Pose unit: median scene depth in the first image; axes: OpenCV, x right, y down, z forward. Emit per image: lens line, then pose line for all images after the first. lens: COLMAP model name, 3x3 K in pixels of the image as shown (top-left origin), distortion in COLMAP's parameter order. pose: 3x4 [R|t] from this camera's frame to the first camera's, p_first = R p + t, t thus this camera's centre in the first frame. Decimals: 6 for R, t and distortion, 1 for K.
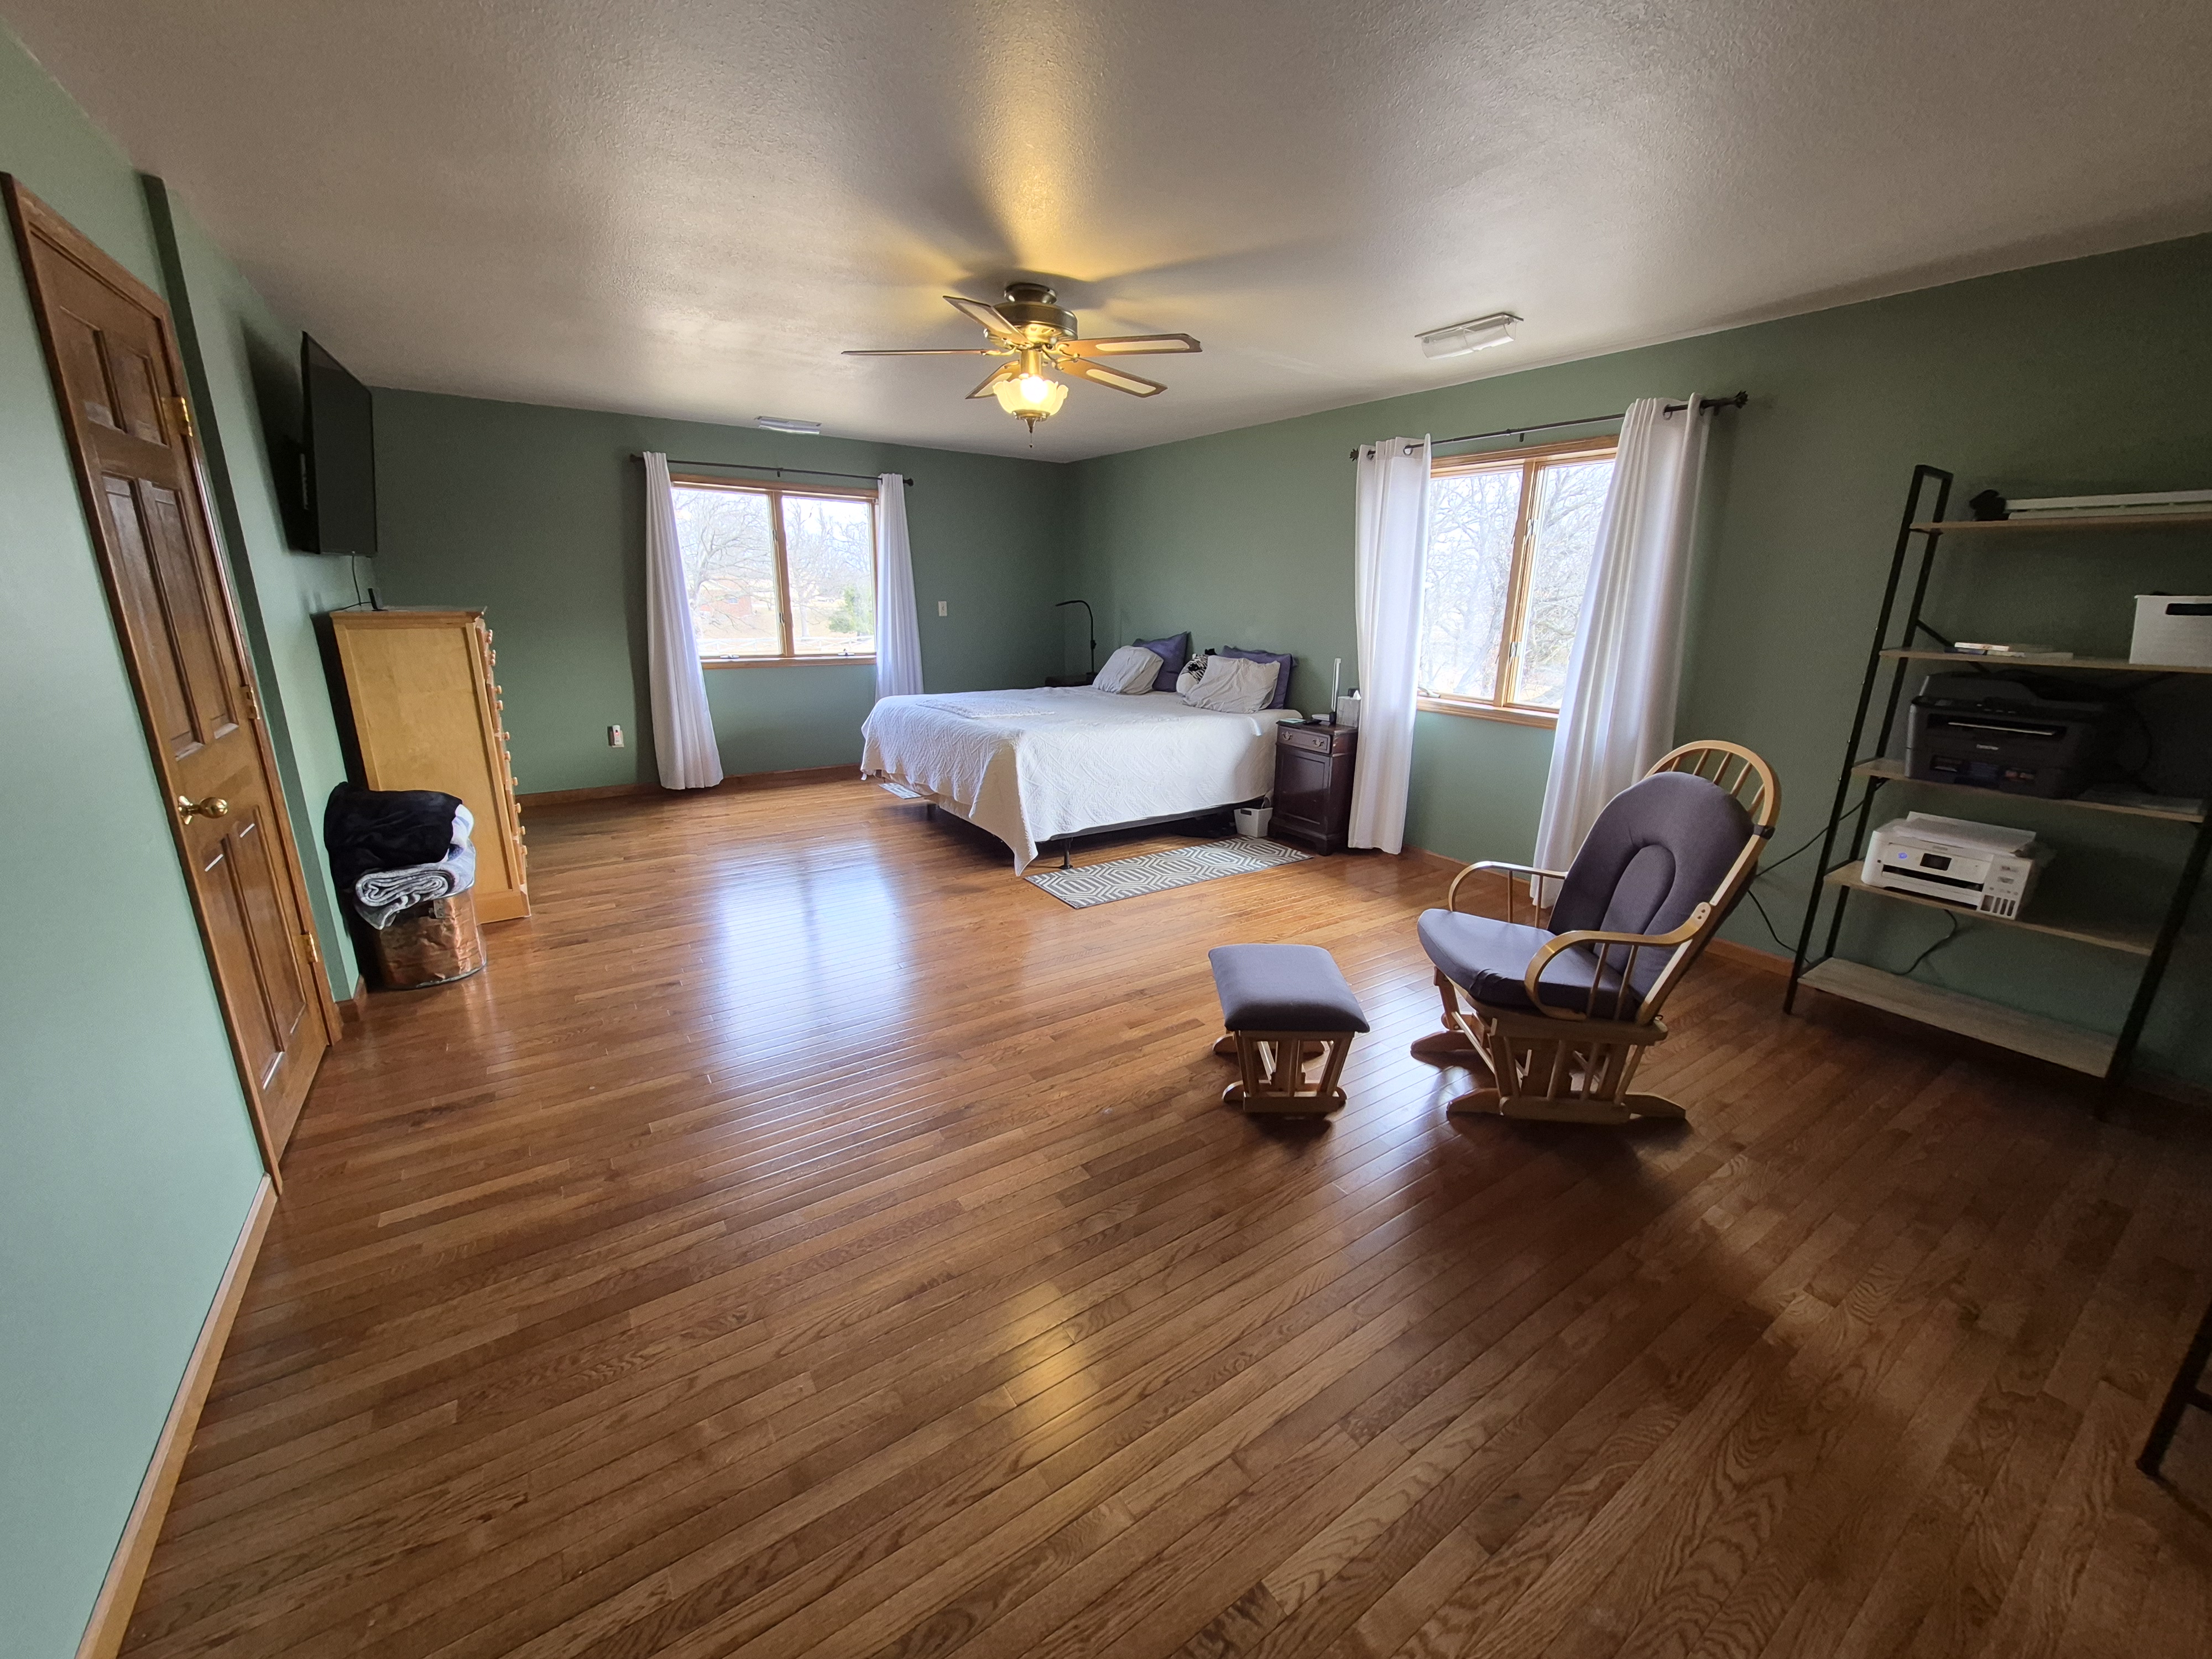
lens RADIAL K [[876.3, 0, 1116.3], [0, 876.3, 832.4], [0, 0, 1]] dist [0.002870, -0.001688]
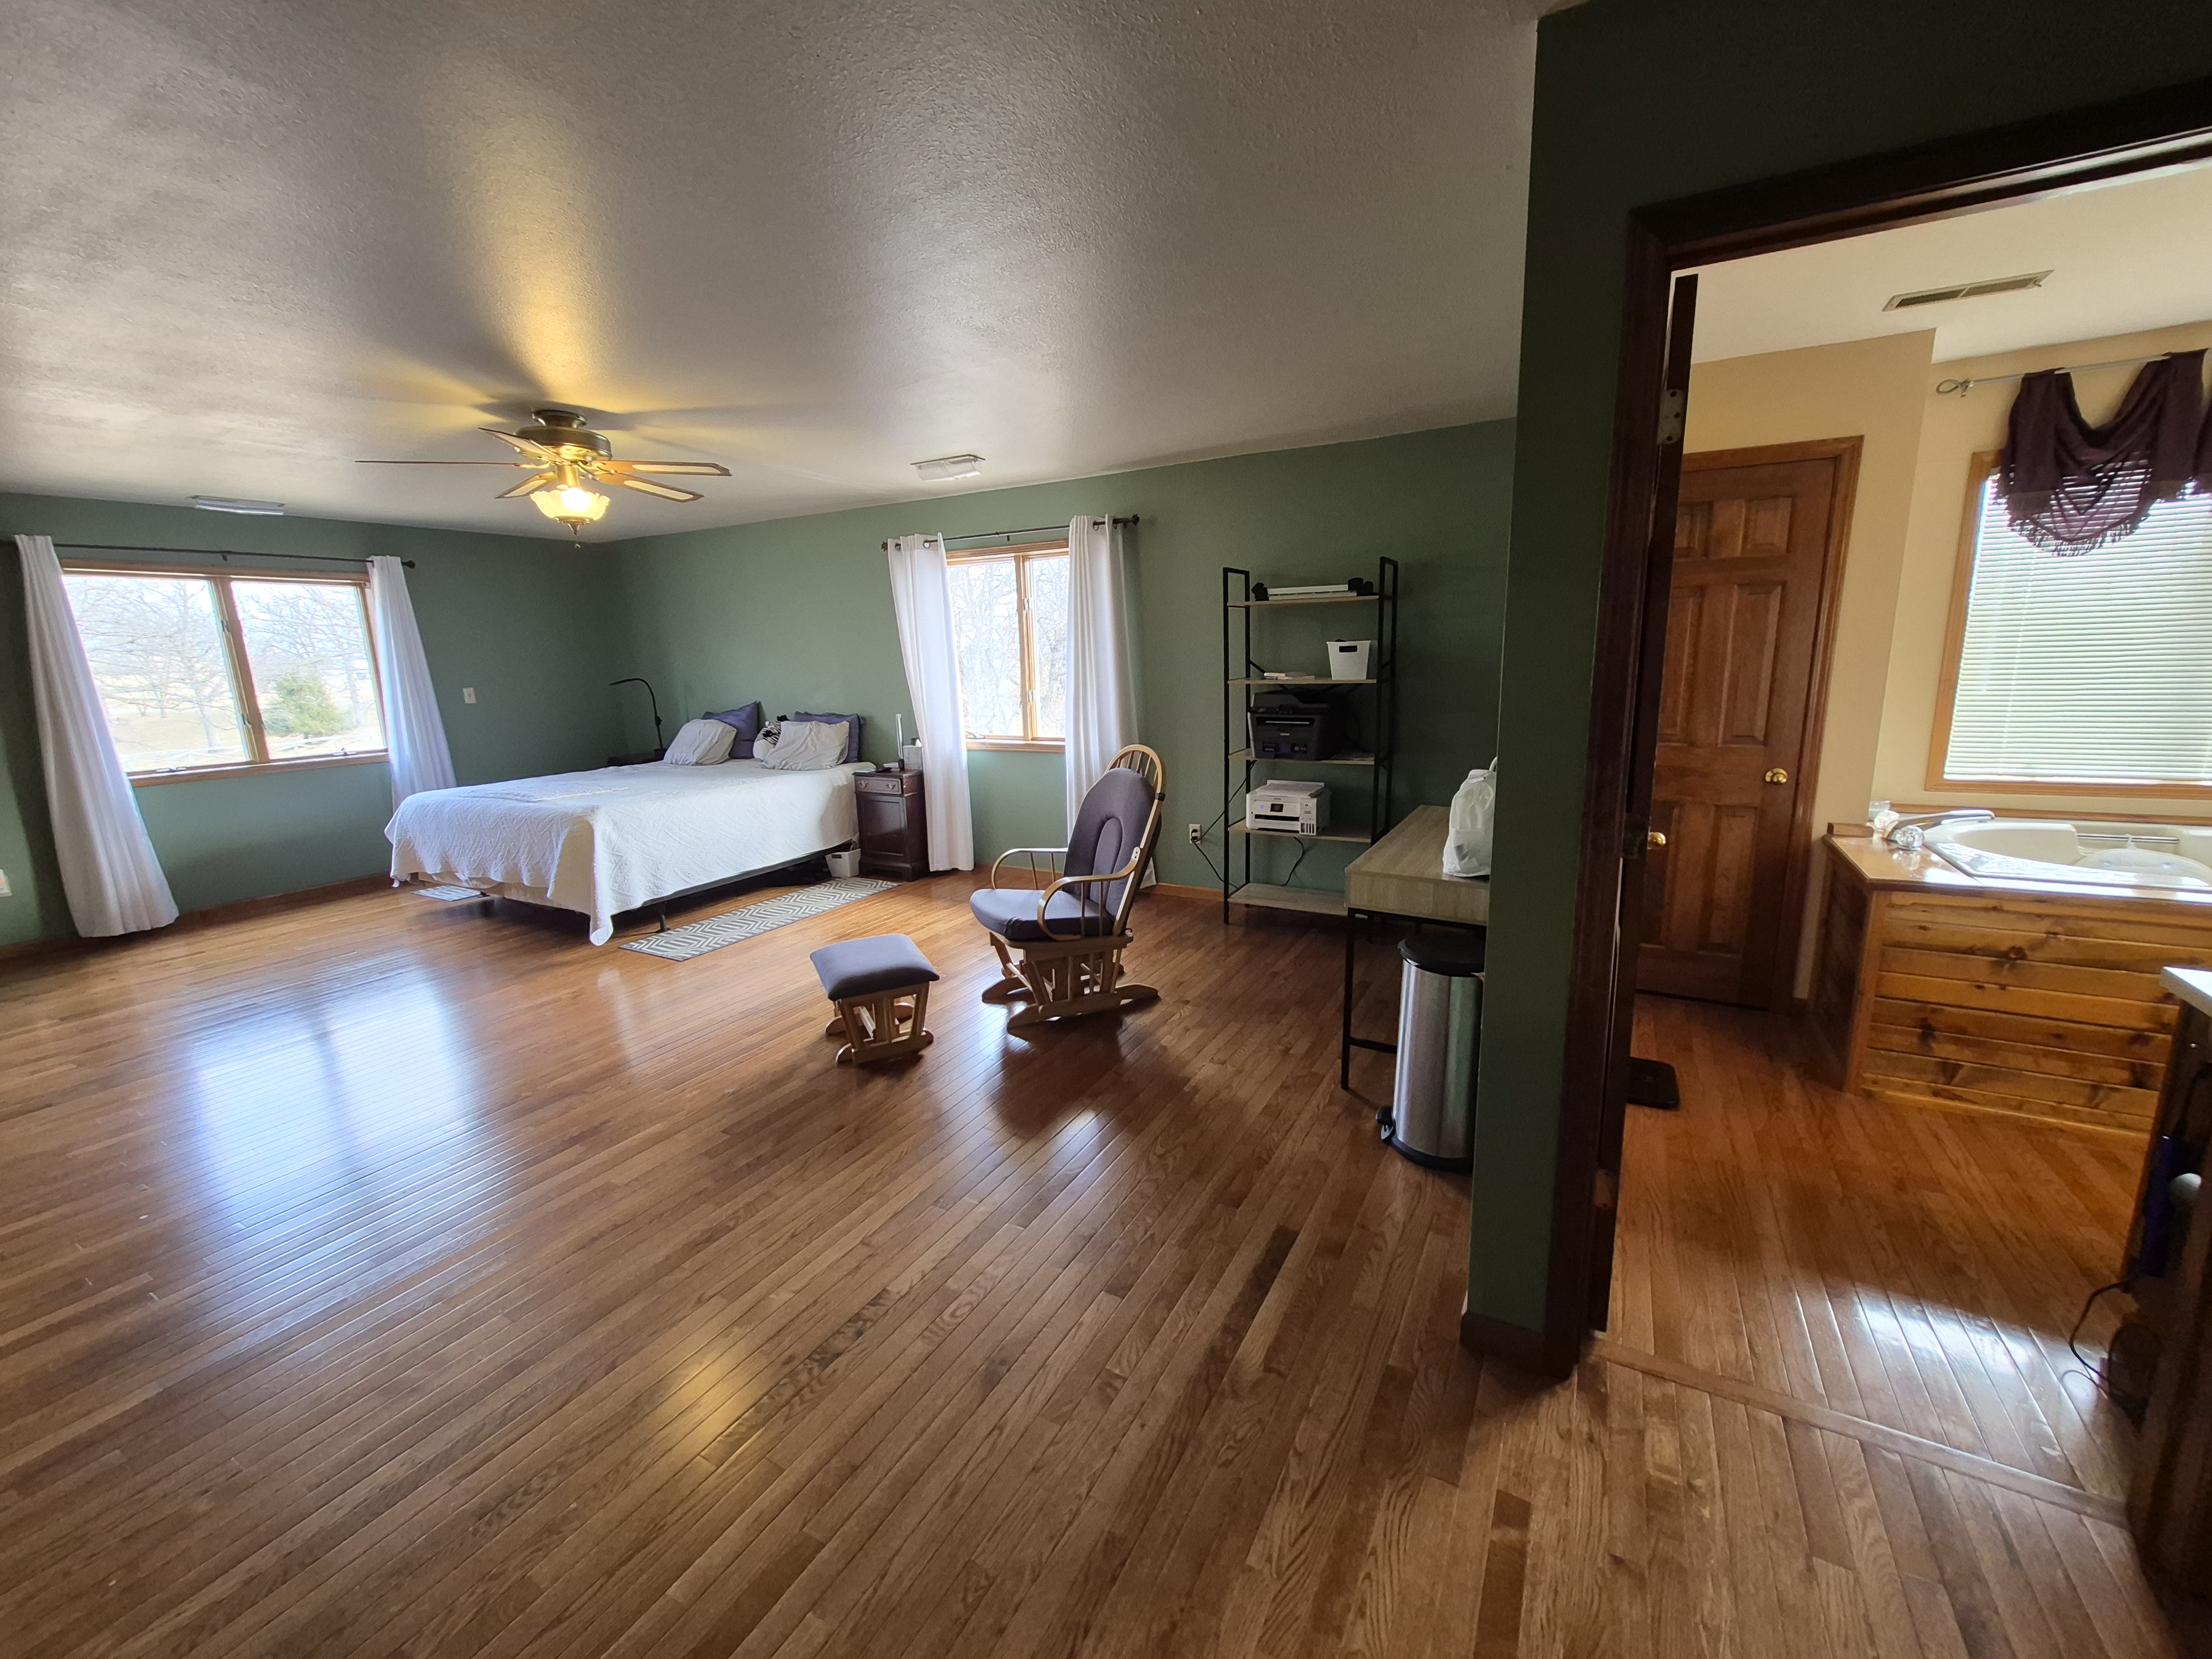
lens RADIAL K [[876.3, 0, 1129.6], [0, 876.3, 815.8], [0, 0, 1]] dist [0.002870, -0.001688]
pose [[0.887756, -0.129163, 0.441821, -0.011349], [0.166140, 0.985035, -0.045860, 0.062531], [-0.429286, 0.114116, 0.895930, -0.257900]]
